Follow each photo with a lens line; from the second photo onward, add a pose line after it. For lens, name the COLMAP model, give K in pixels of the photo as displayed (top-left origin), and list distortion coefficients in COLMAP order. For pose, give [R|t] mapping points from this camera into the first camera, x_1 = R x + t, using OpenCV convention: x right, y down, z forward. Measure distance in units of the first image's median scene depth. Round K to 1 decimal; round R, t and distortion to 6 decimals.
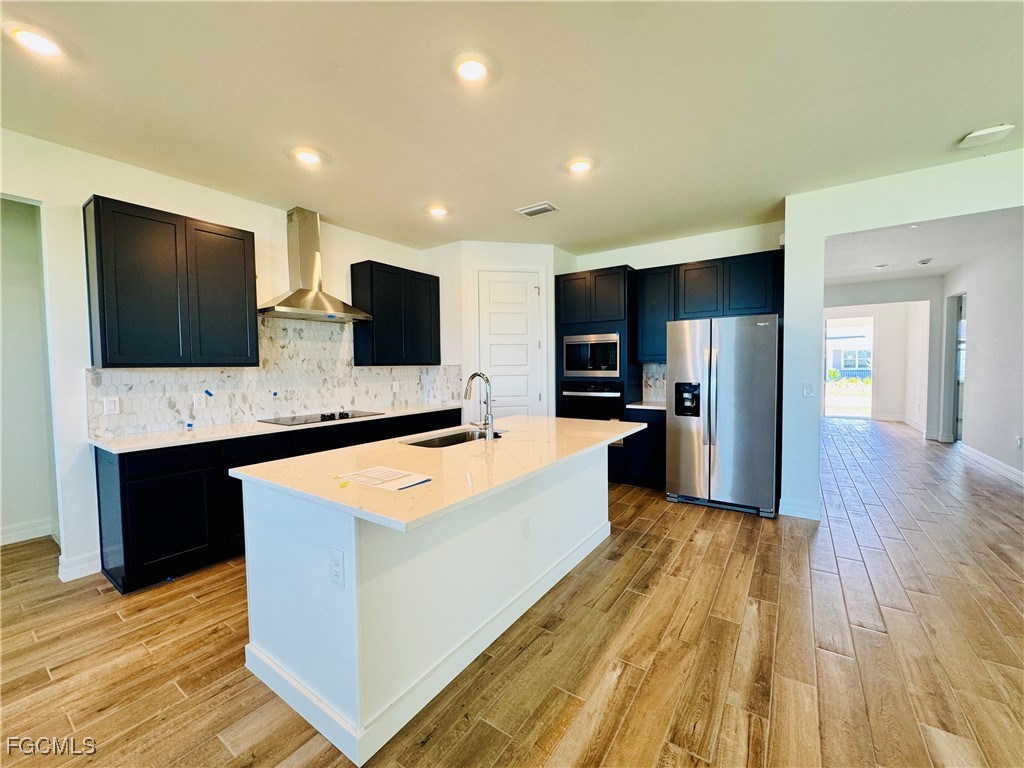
lens RADIAL K [[410.1, 0, 512.0], [0, 410.1, 384.0], [0, 0, 1]] dist [-0.000647, -0.000118]
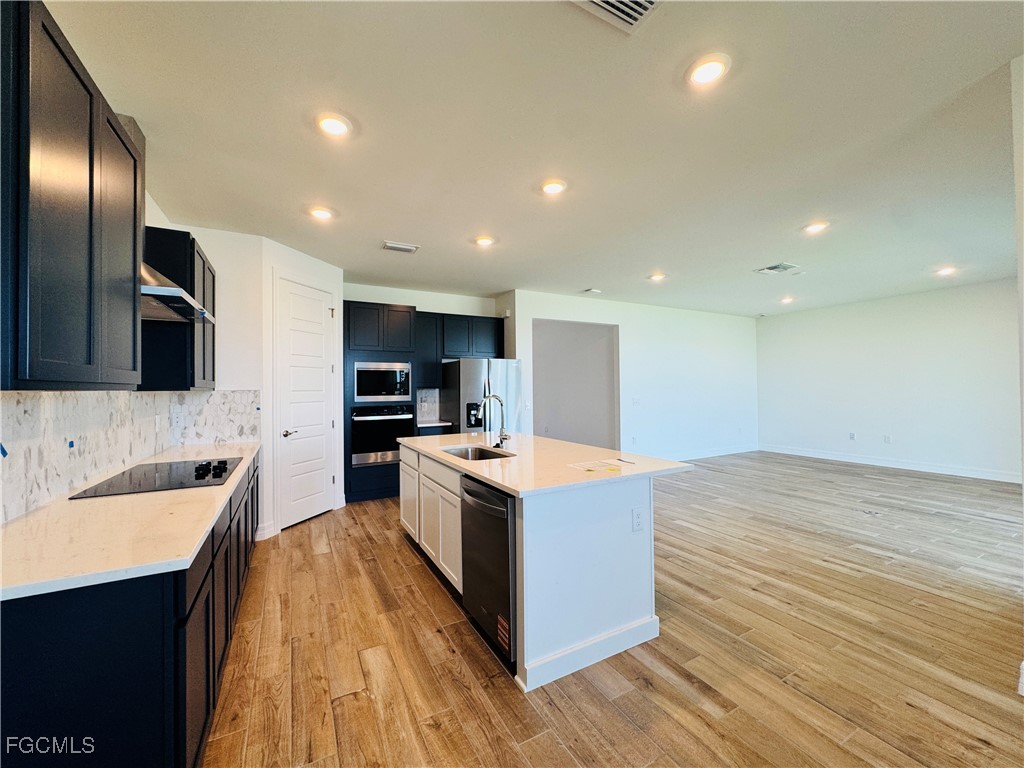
lens RADIAL K [[410.1, 0, 512.0], [0, 410.1, 384.0], [0, 0, 1]] dist [-0.000647, -0.000118]
pose [[0.449582, 0.016133, 0.893093, -0.646058], [0.046576, 0.998053, -0.041475, -0.002999], [-0.892024, 0.060243, 0.447956, 0.227708]]
